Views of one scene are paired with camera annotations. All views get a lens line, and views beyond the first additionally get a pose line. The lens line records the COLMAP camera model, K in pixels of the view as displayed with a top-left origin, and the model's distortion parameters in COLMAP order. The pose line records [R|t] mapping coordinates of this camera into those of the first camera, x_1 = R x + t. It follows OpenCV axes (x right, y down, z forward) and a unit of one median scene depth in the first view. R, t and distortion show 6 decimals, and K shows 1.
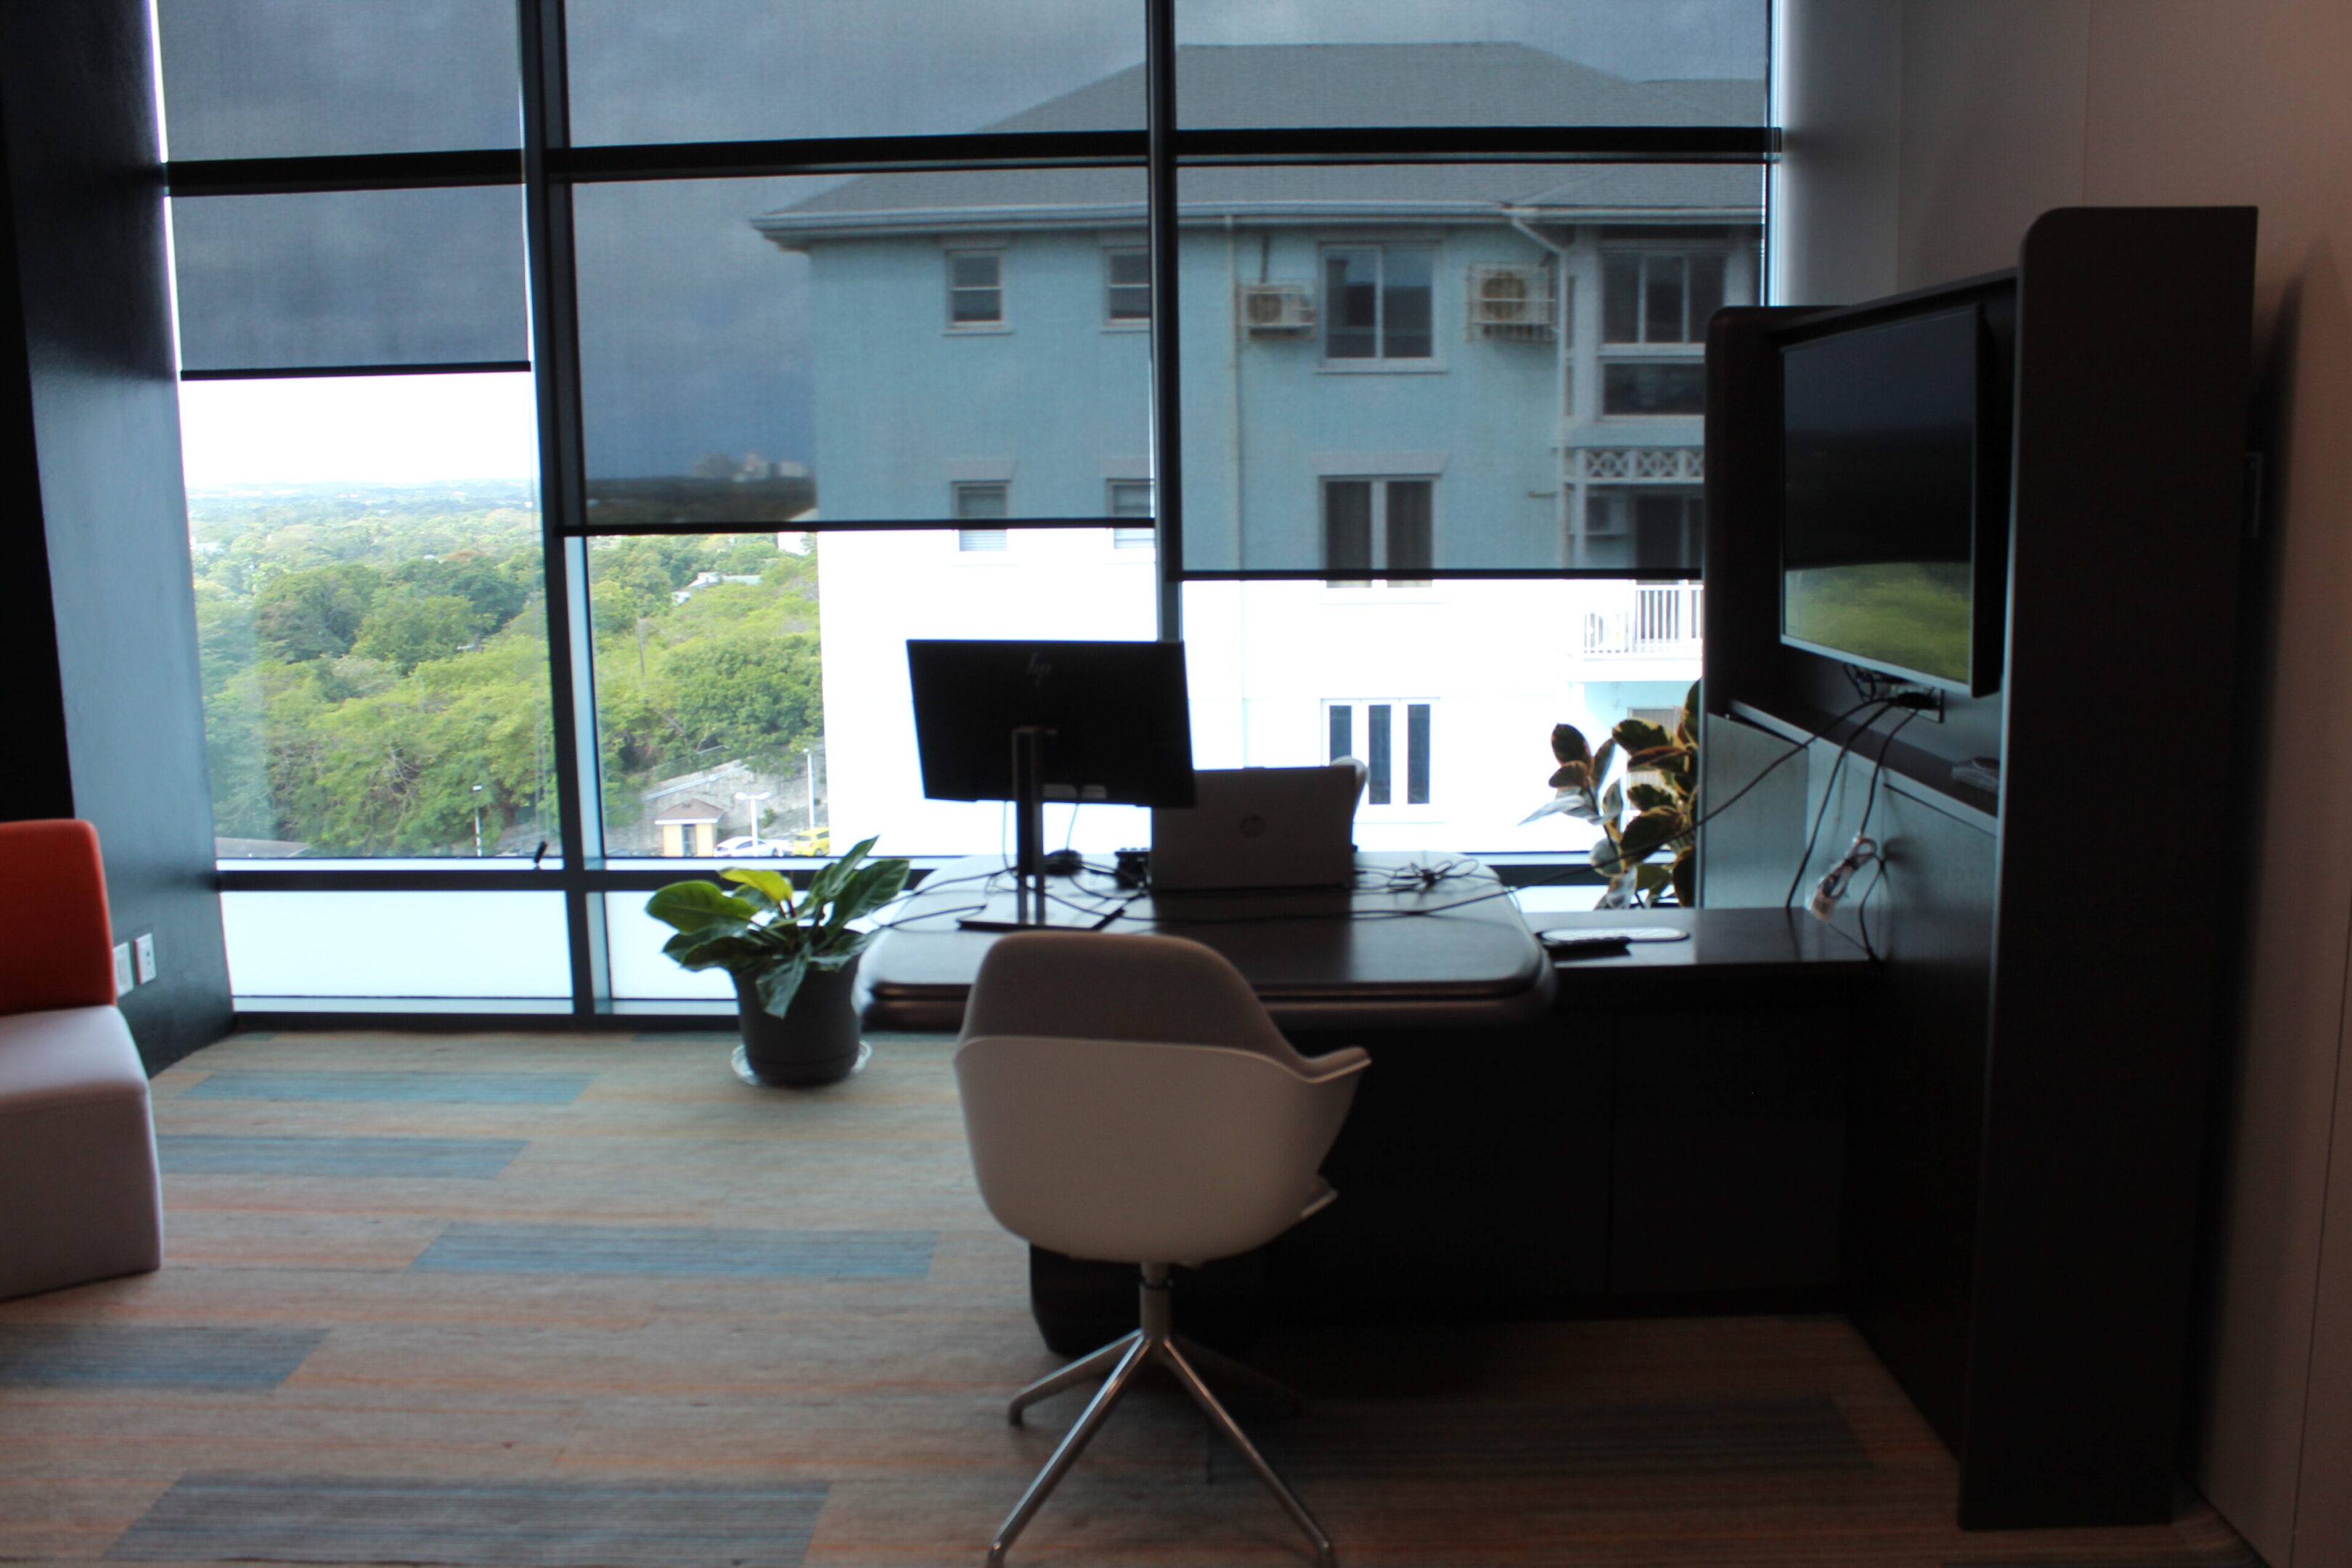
lens RADIAL K [[1988.4, 0, 1182.2], [0, 1988.4, 776.1], [0, 0, 1]] dist [-0.096194, 0.050689]
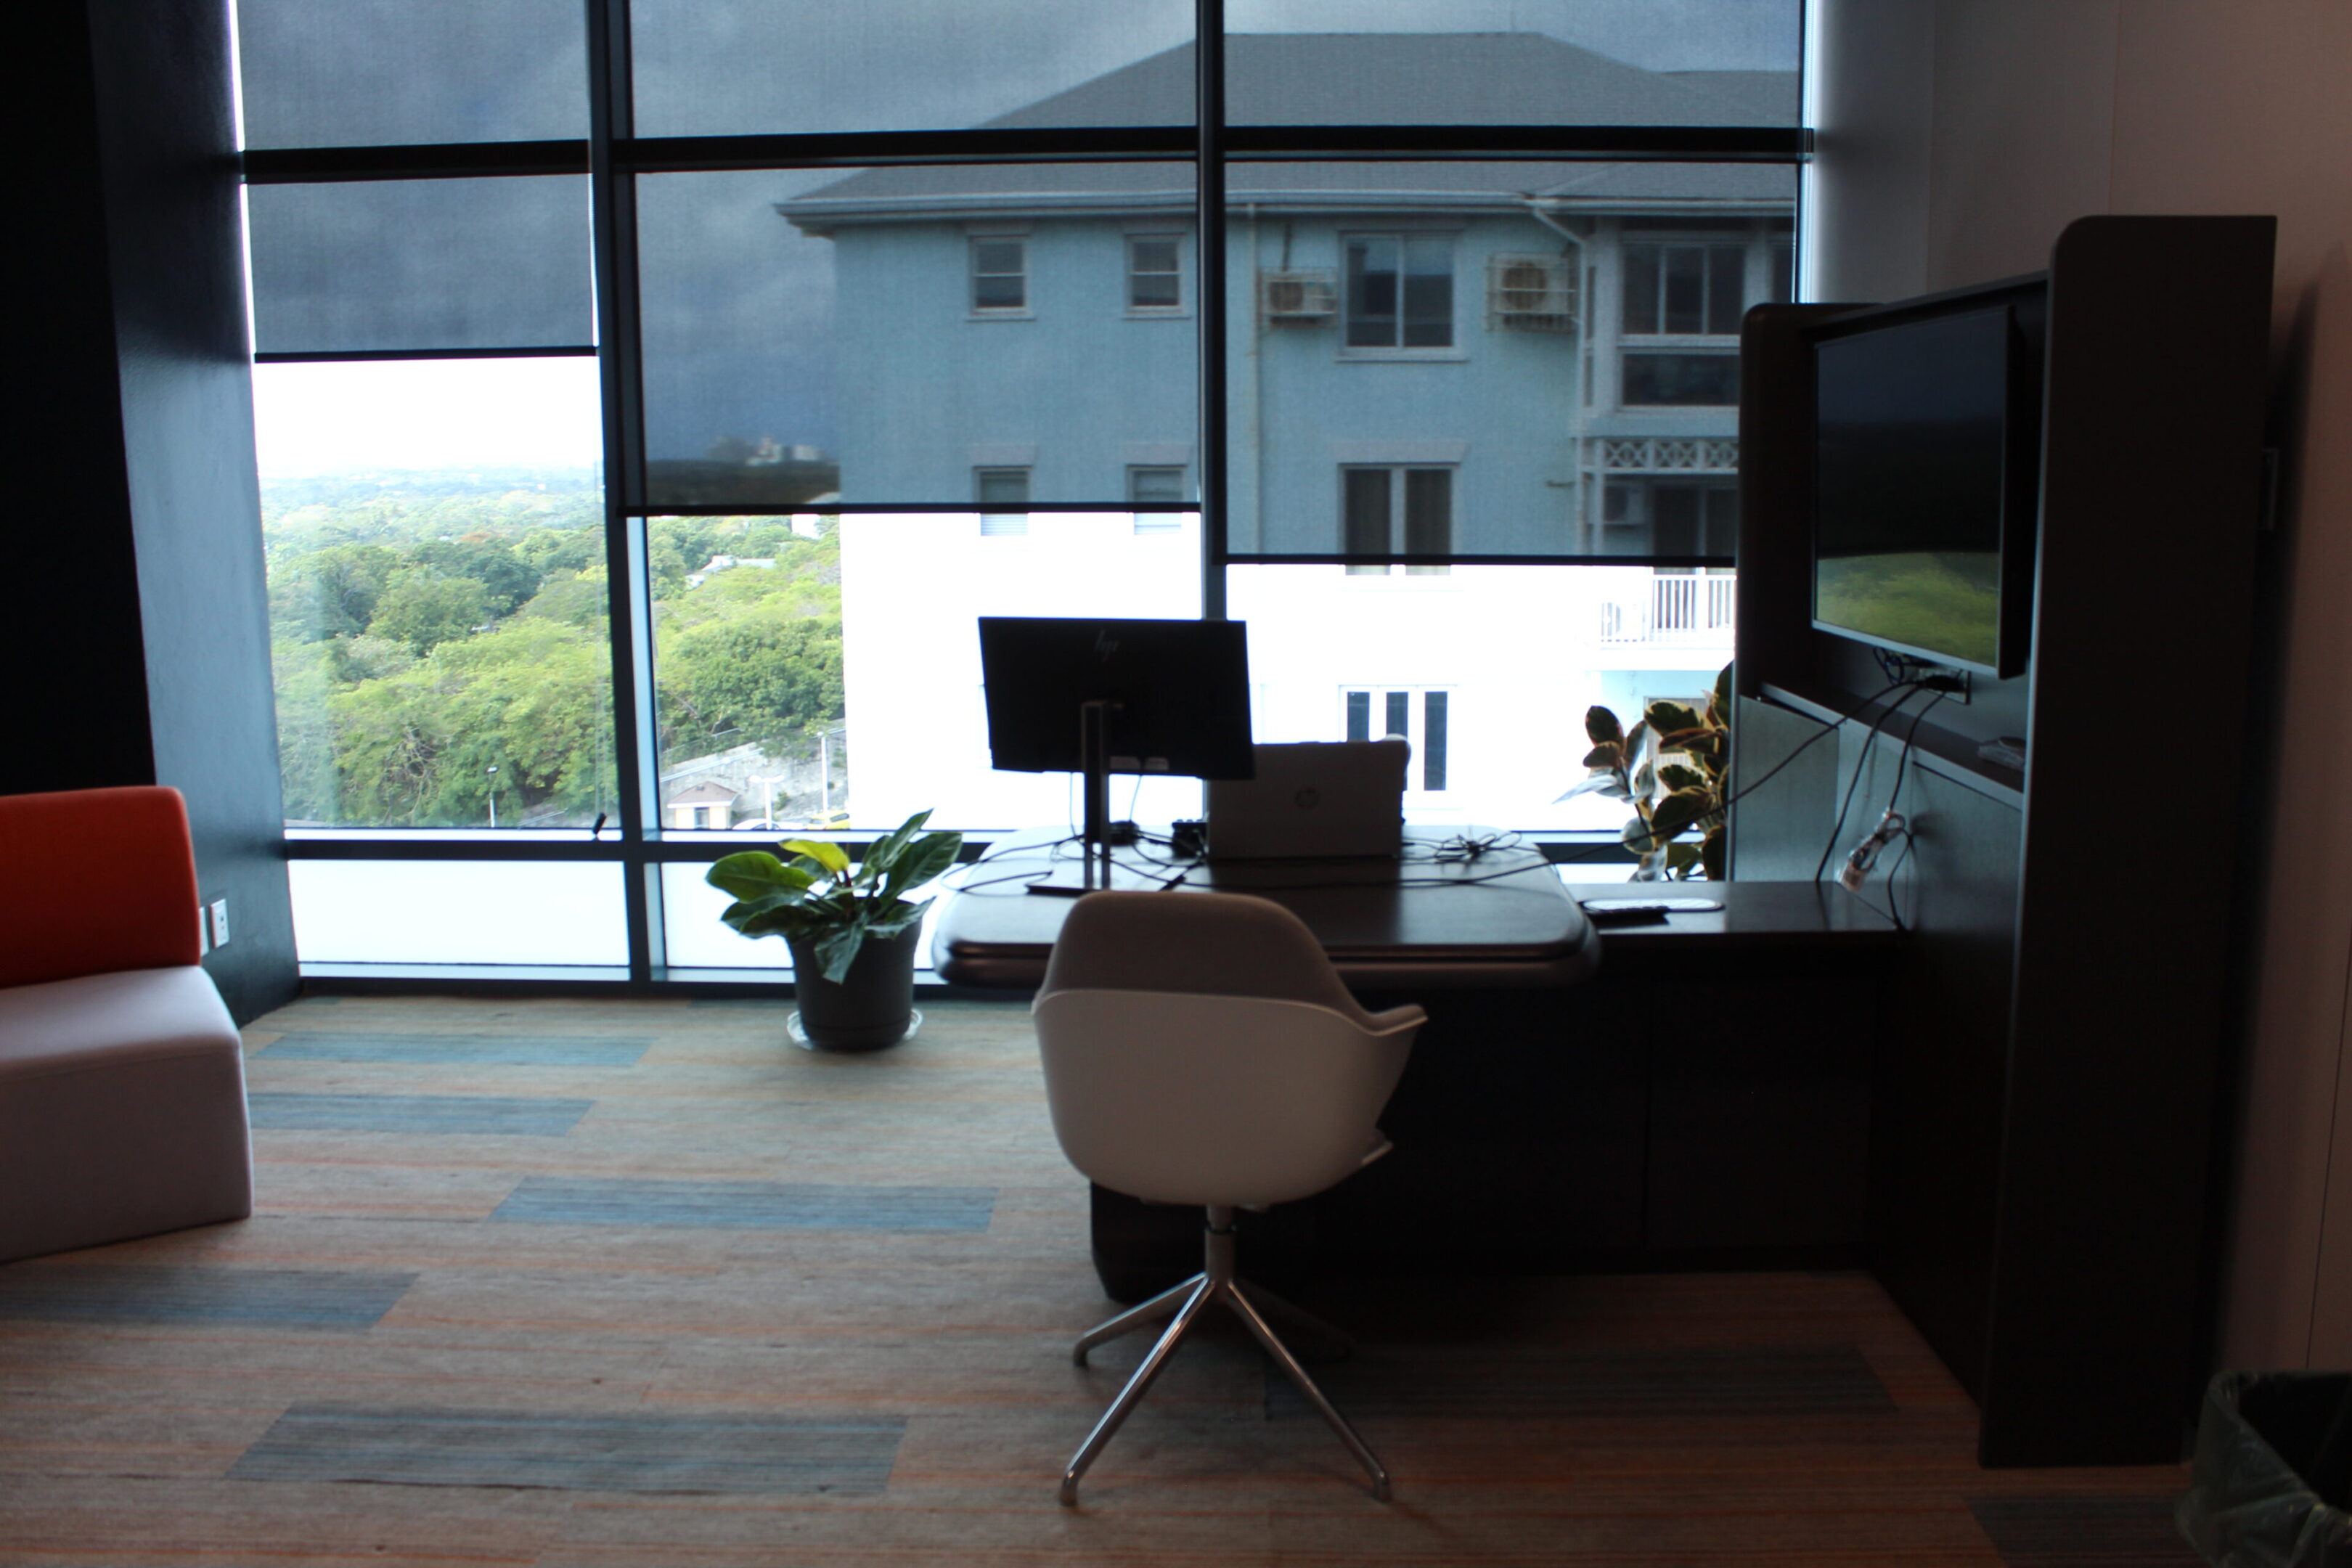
lens RADIAL K [[1988.4, 0, 1180.7], [0, 1988.4, 772.5], [0, 0, 1]] dist [-0.096194, 0.050689]
pose [[0.999952, 0.007686, -0.006141, -0.017177], [-0.007656, 0.999959, 0.004875, 0.004928], [0.006179, -0.004828, 0.999969, -0.031268]]
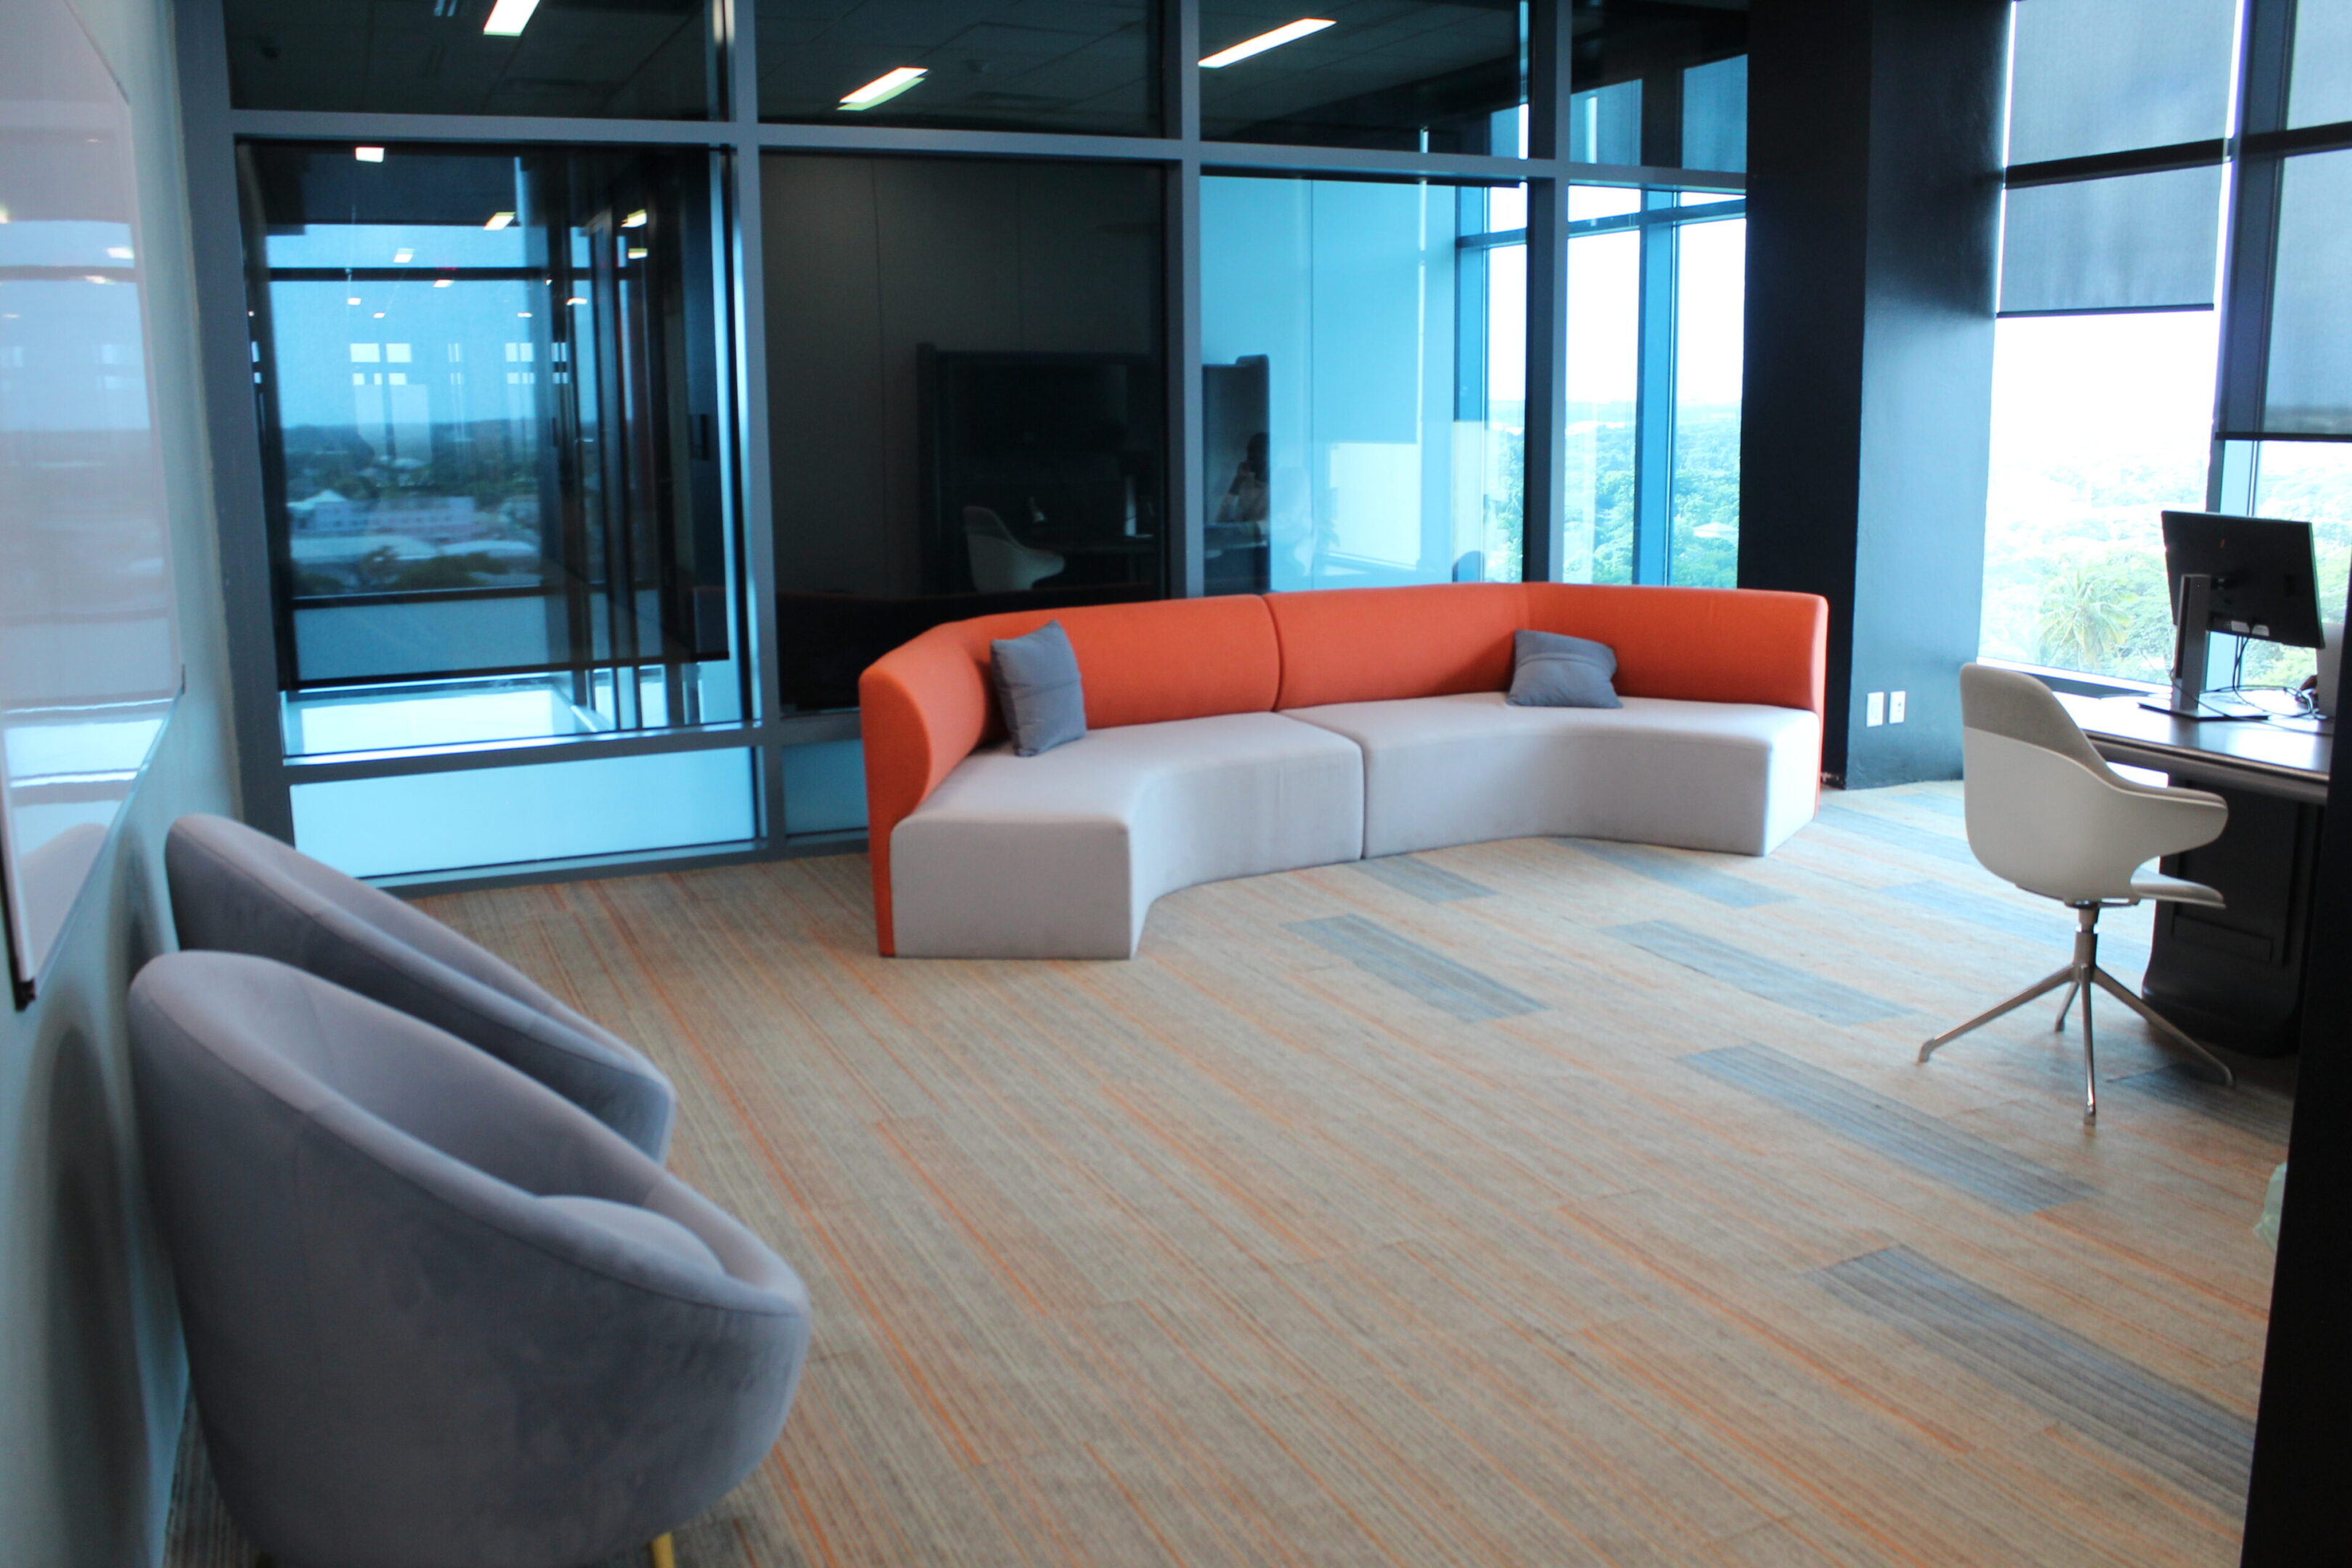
lens RADIAL K [[1988.4, 0, 1181.9], [0, 1988.4, 789.1], [0, 0, 1]] dist [-0.096194, 0.050689]
pose [[0.434420, 0.182463, -0.882036, 0.571543], [-0.134474, 0.981430, 0.136793, 0.022238], [0.890616, 0.059185, 0.450889, -0.173086]]
